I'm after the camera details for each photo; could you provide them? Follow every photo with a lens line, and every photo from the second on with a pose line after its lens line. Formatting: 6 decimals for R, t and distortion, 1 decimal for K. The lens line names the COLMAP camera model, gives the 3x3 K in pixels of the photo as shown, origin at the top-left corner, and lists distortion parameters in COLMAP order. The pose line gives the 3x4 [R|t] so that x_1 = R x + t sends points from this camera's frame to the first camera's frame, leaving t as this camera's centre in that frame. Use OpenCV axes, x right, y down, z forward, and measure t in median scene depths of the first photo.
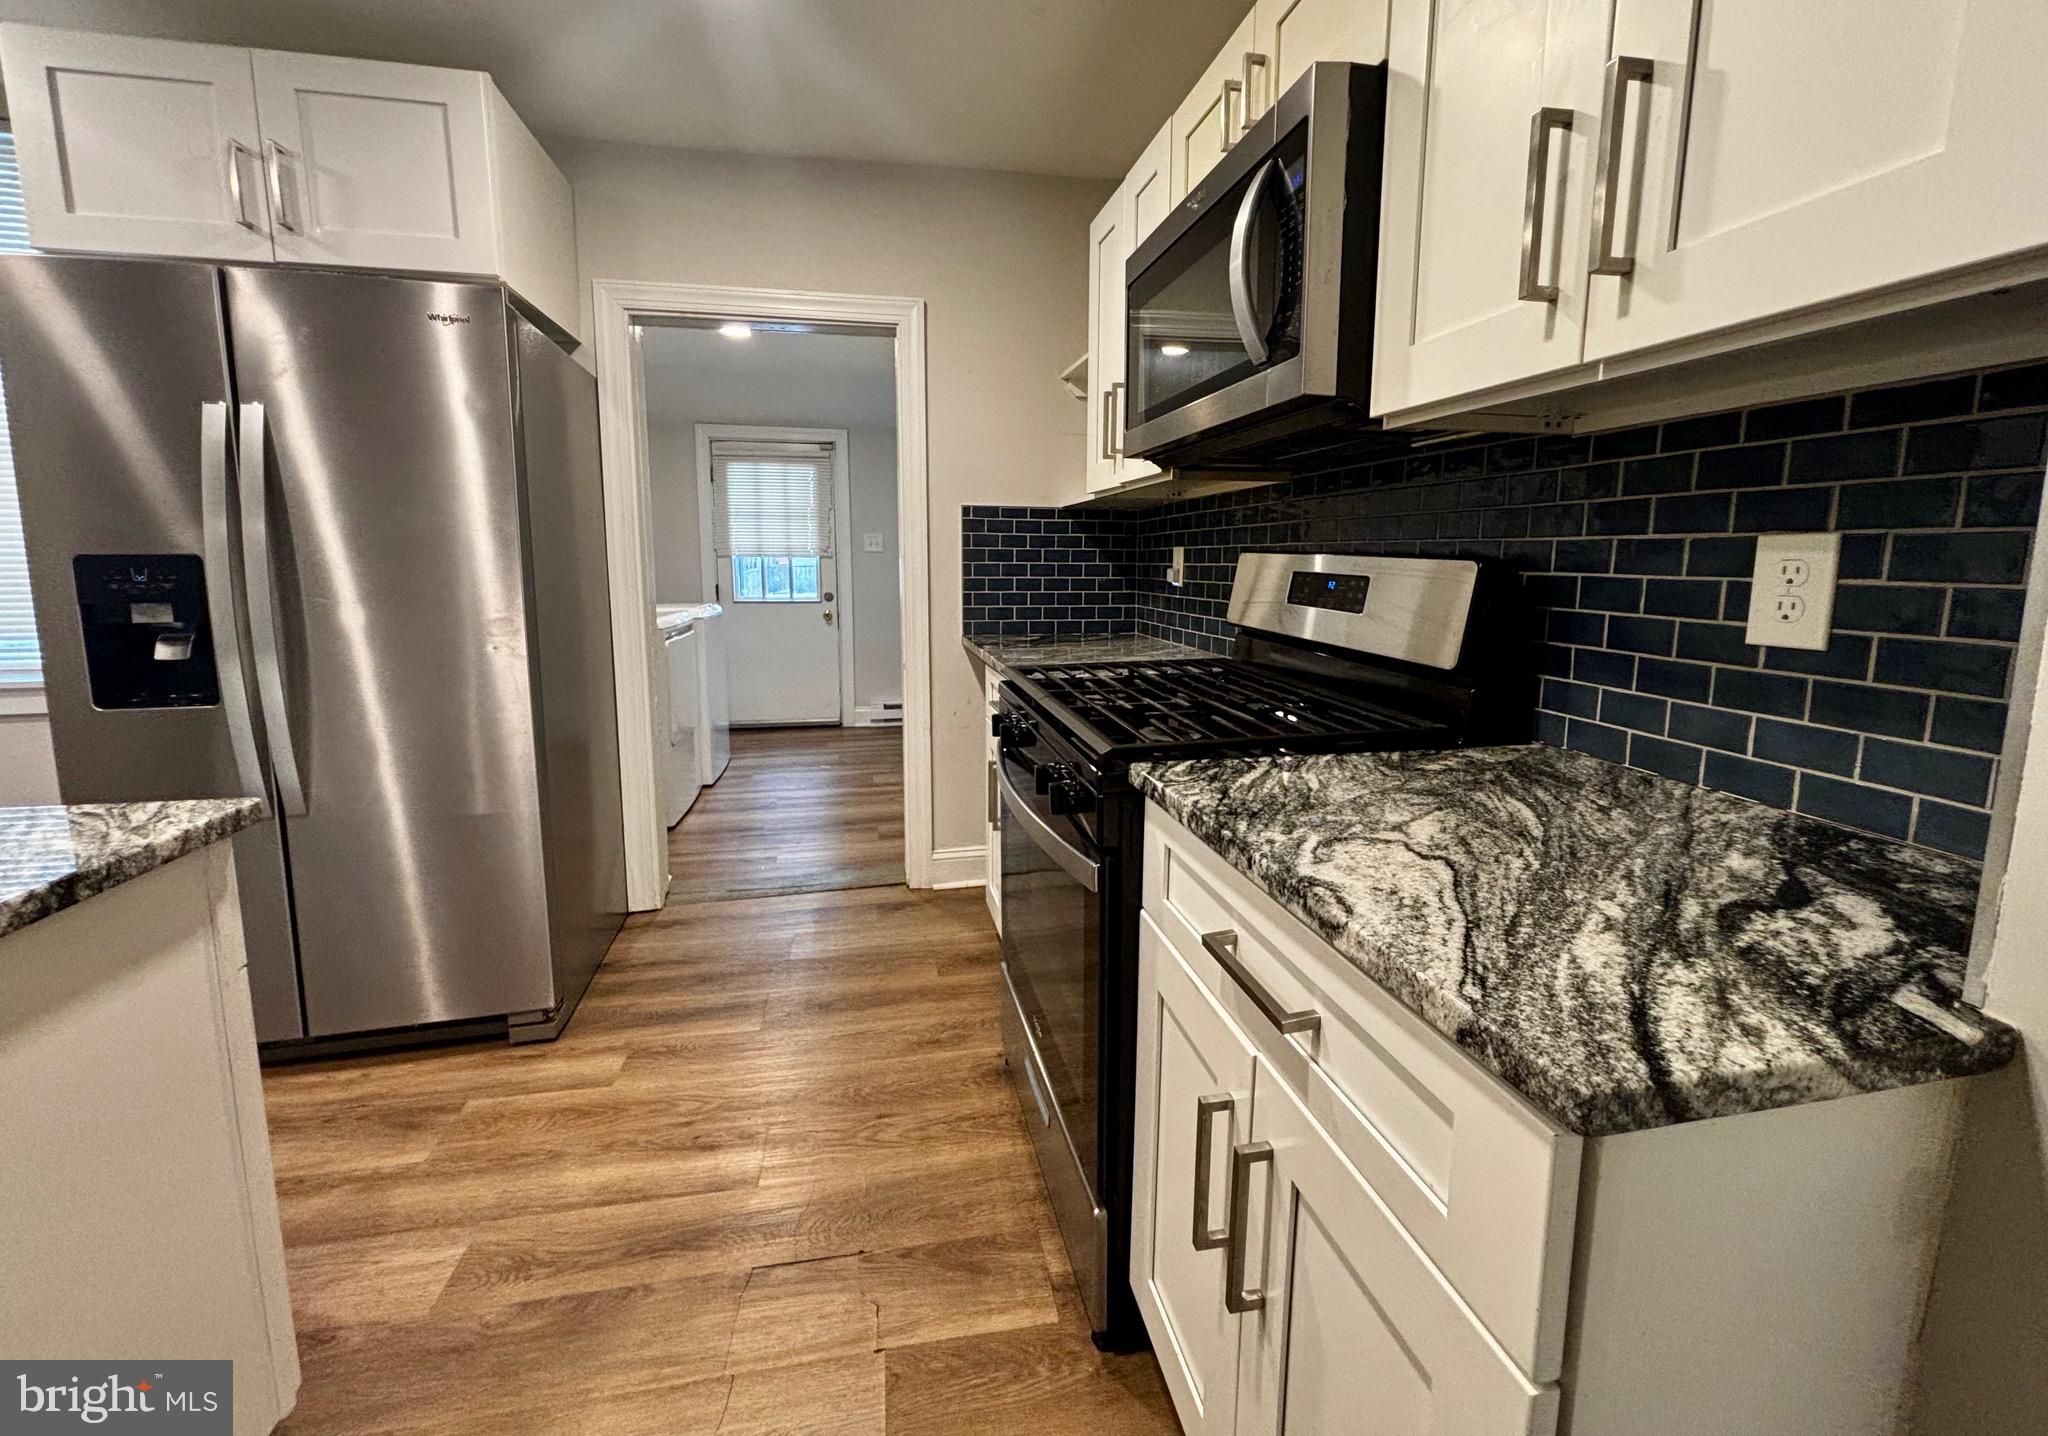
lens RADIAL K [[823.8, 0, 1026.0], [0, 823.8, 671.5], [0, 0, 1]] dist [0.001609, 0.000137]
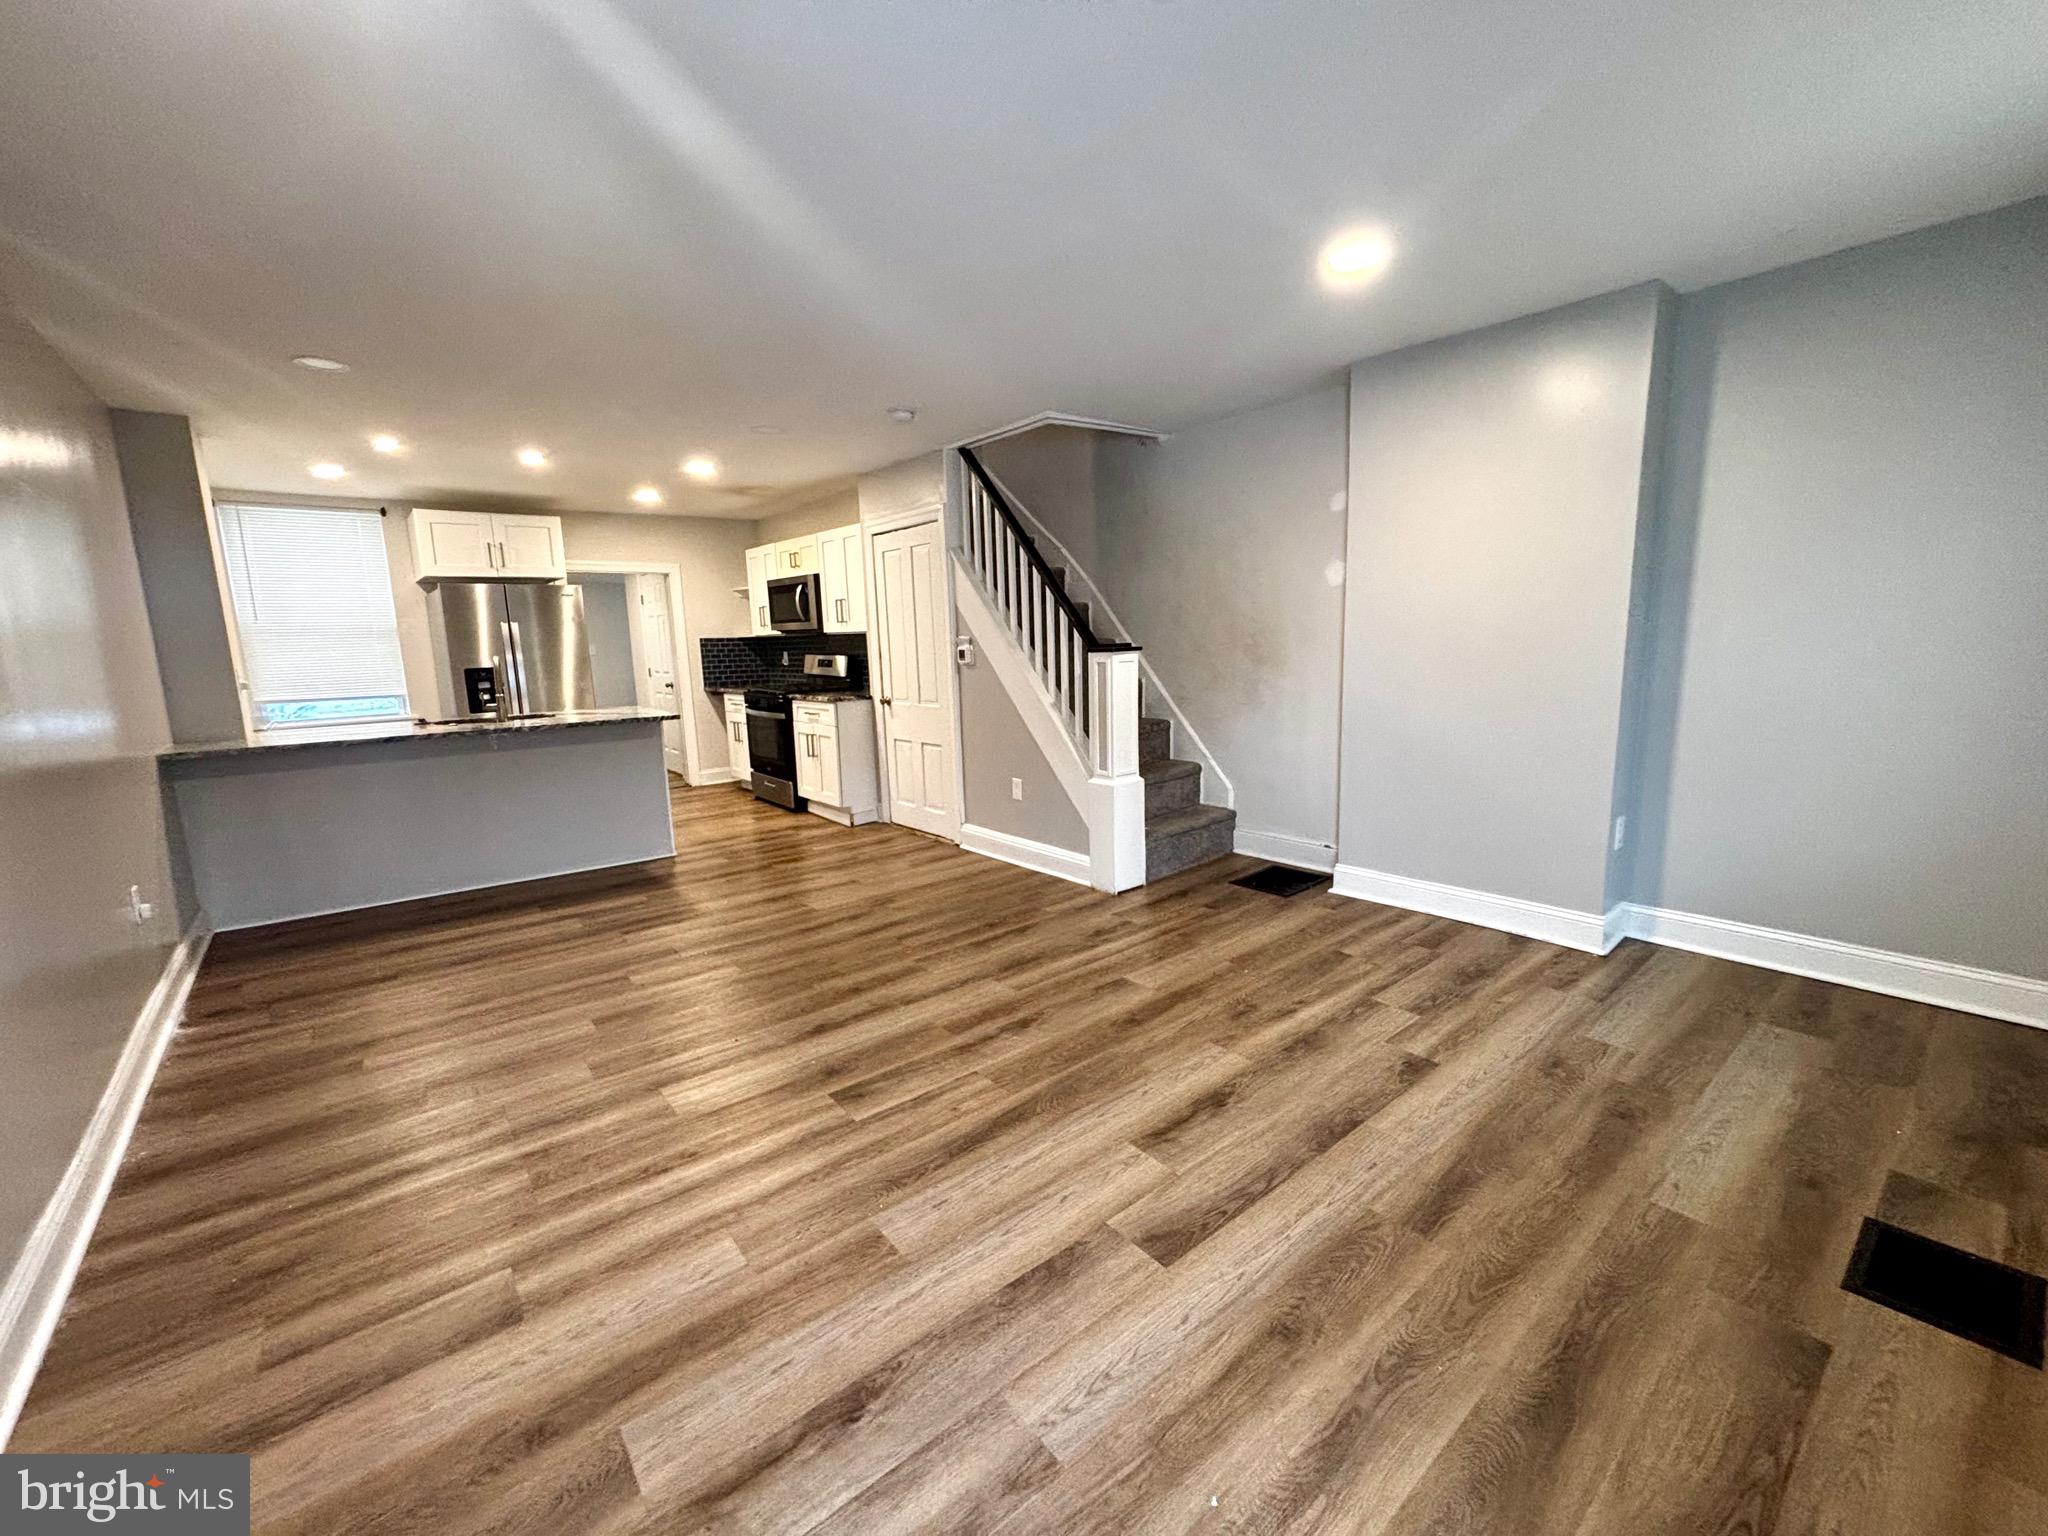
lens RADIAL K [[826.8, 0, 1022.8], [0, 826.8, 769.4], [0, 0, 1]] dist [0.001097, 0.000220]
pose [[0.878437, -0.101582, 0.466935, -1.082246], [0.094409, 0.994777, 0.038804, 0.514867], [-0.468438, 0.009996, 0.883440, -4.425613]]
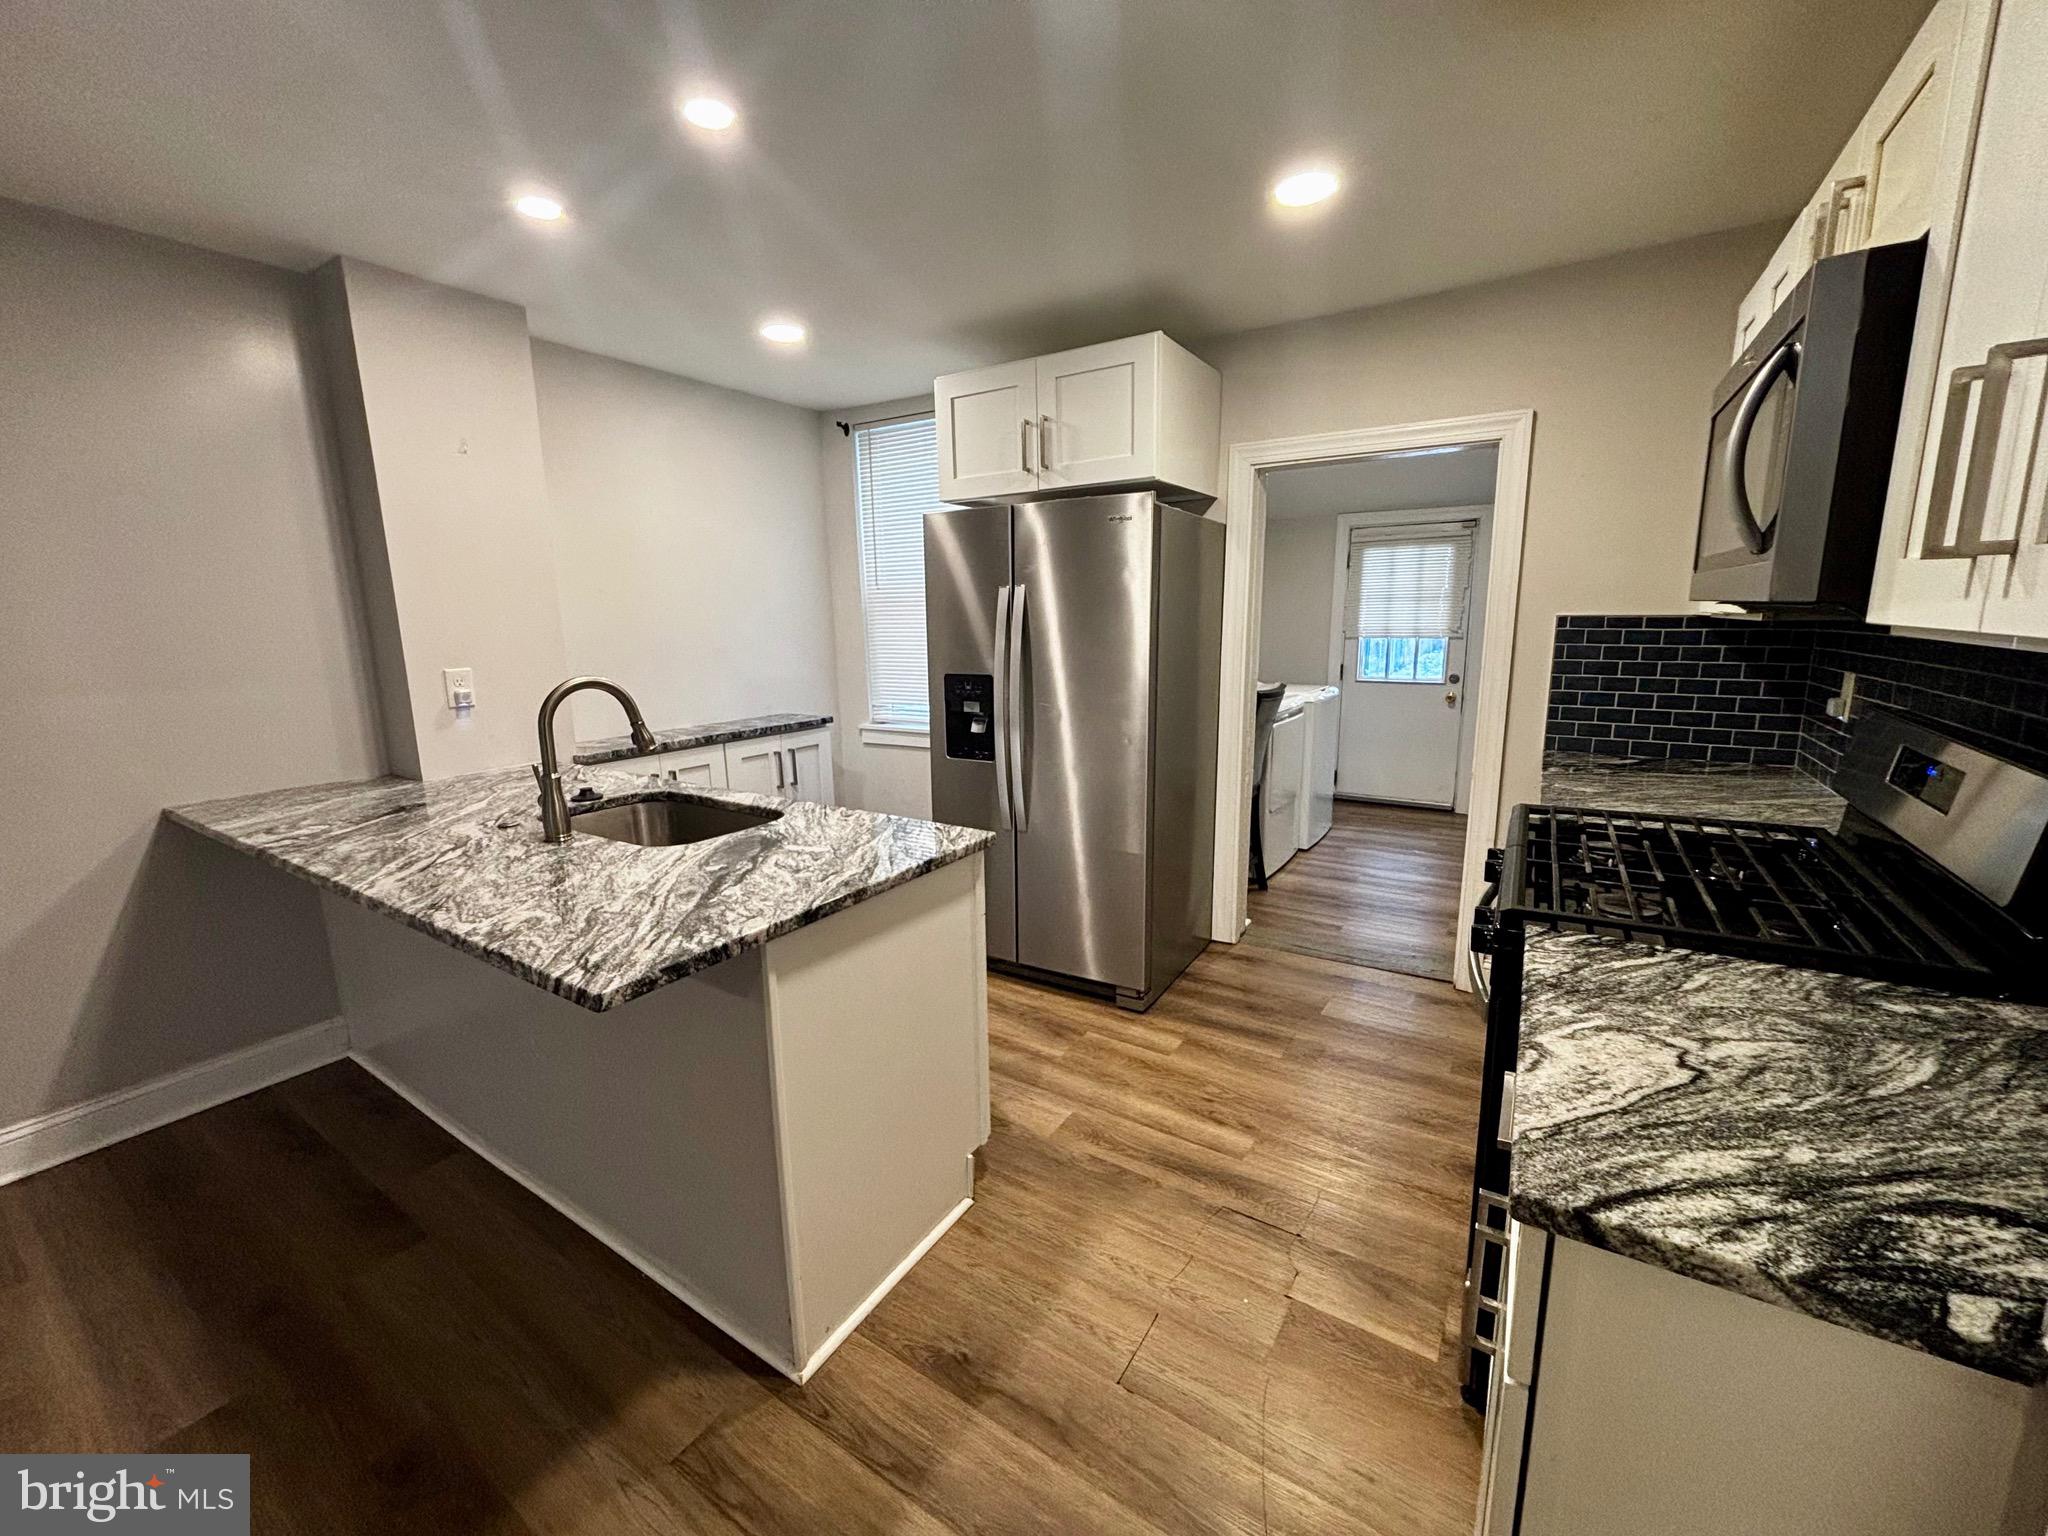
lens RADIAL K [[826.8, 0, 1022.8], [0, 826.8, 769.4], [0, 0, 1]] dist [0.001097, 0.000220]
pose [[0.720259, 0.115747, -0.683981, 0.364352], [-0.077514, 0.993236, 0.086456, -0.140395], [0.689361, -0.009253, 0.724359, -0.308526]]
